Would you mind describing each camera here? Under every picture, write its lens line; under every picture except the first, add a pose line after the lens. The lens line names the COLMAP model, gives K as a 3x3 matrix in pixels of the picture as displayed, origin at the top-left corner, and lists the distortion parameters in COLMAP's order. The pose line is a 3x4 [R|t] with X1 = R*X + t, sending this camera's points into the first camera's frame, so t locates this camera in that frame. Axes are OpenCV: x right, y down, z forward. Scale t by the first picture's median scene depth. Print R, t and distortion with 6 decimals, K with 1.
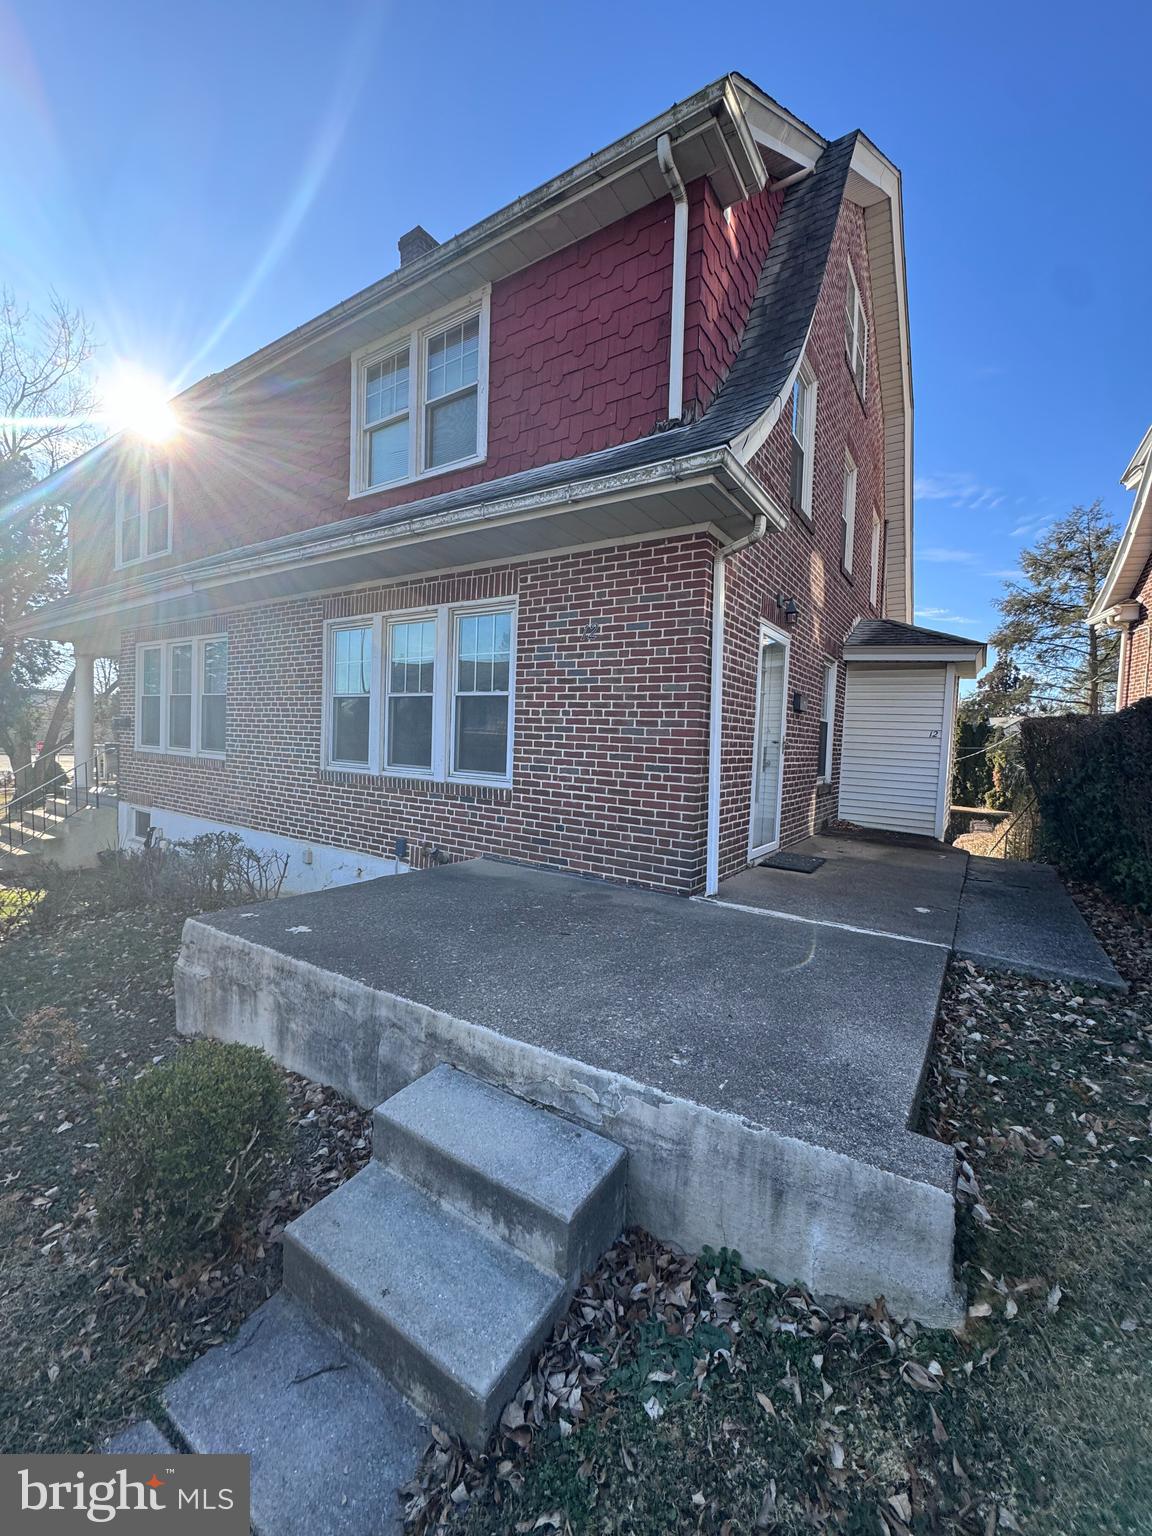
lens RADIAL K [[608.8, 0, 576.2], [0, 608.8, 766.9], [0, 0, 1]] dist [-0.003152, 0.000038]
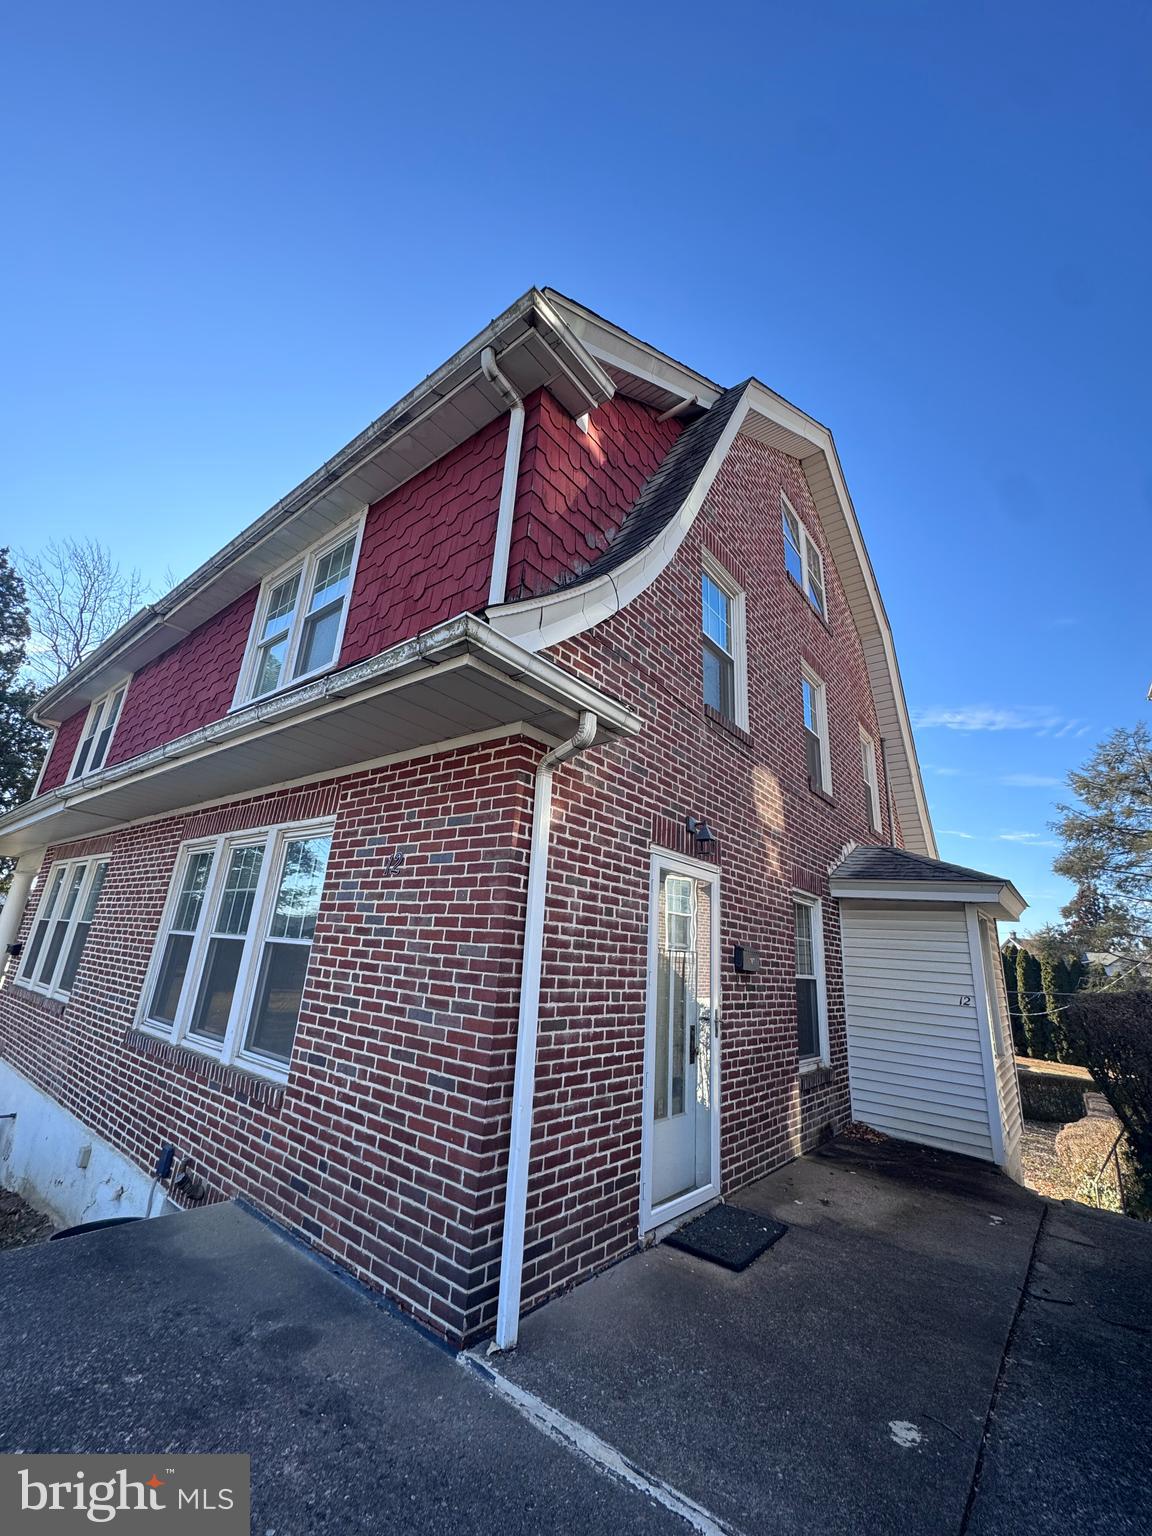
lens RADIAL K [[608.8, 0, 576.2], [0, 608.8, 766.9], [0, 0, 1]] dist [-0.003152, 0.000038]
pose [[0.996038, 0.000442, -0.088925, 0.291212], [-0.031292, 0.937771, -0.345842, -0.079862], [0.083239, 0.347254, 0.934069, 0.274865]]
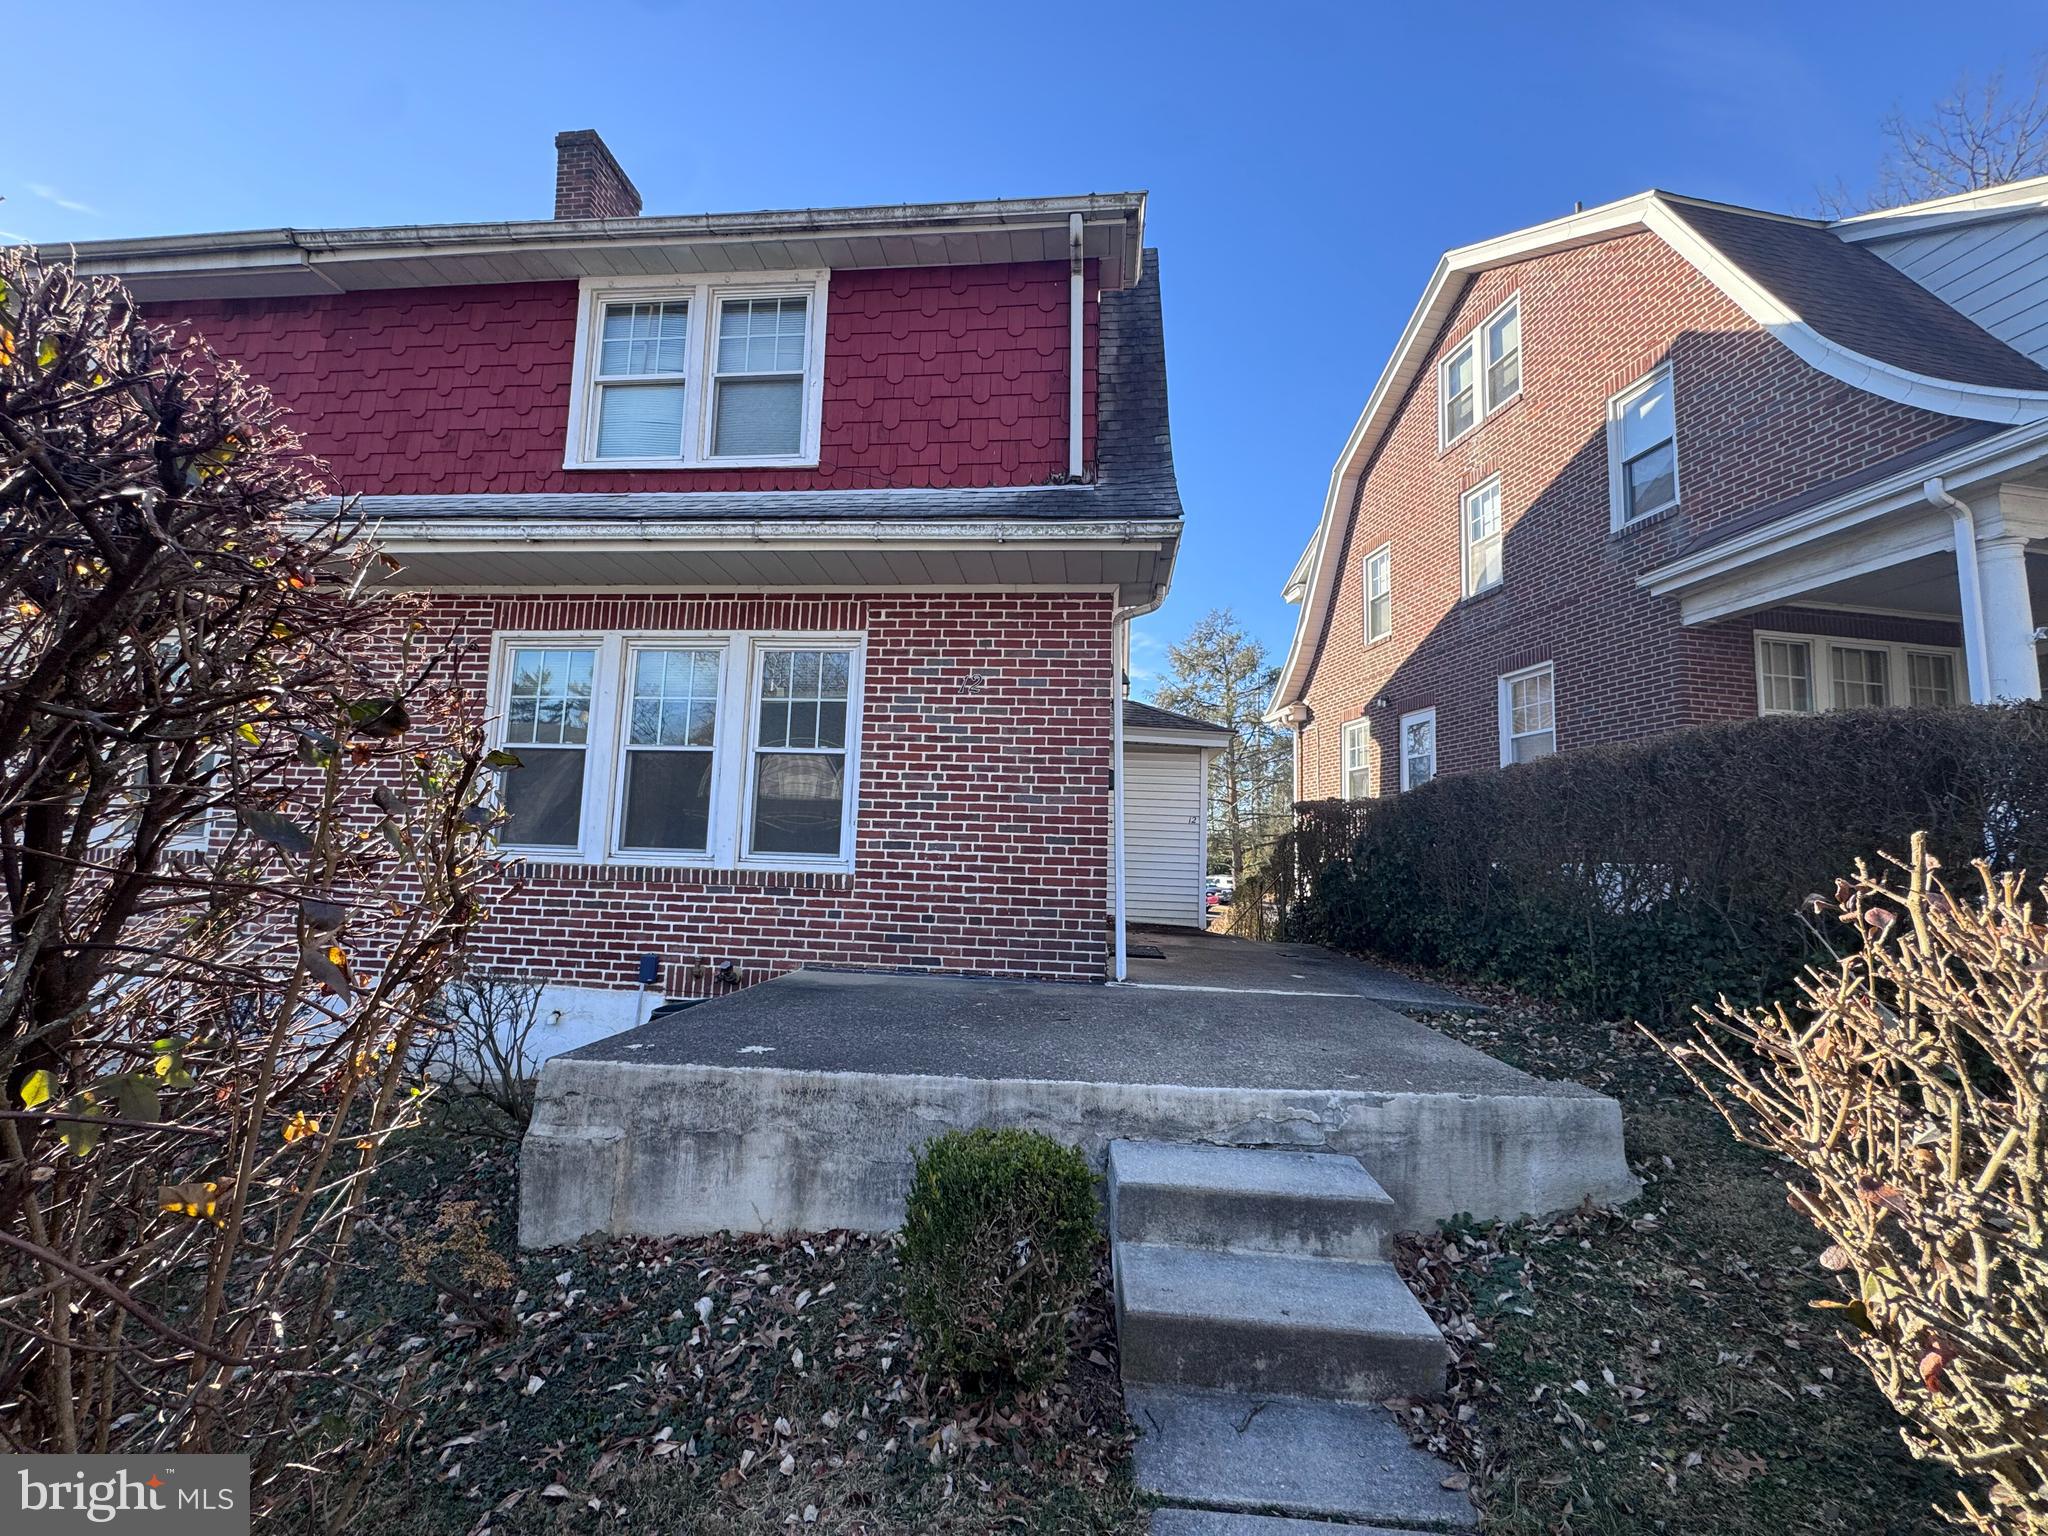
lens RADIAL K [[811.7, 0, 1024.0], [0, 811.7, 768.0], [0, 0, 1]] dist [-0.003152, 0.000038]
pose [[0.879602, 0.042218, 0.473834, -0.426374], [0.024231, 0.990785, -0.133258, 0.048350], [-0.475093, 0.128696, 0.870473, -0.018687]]
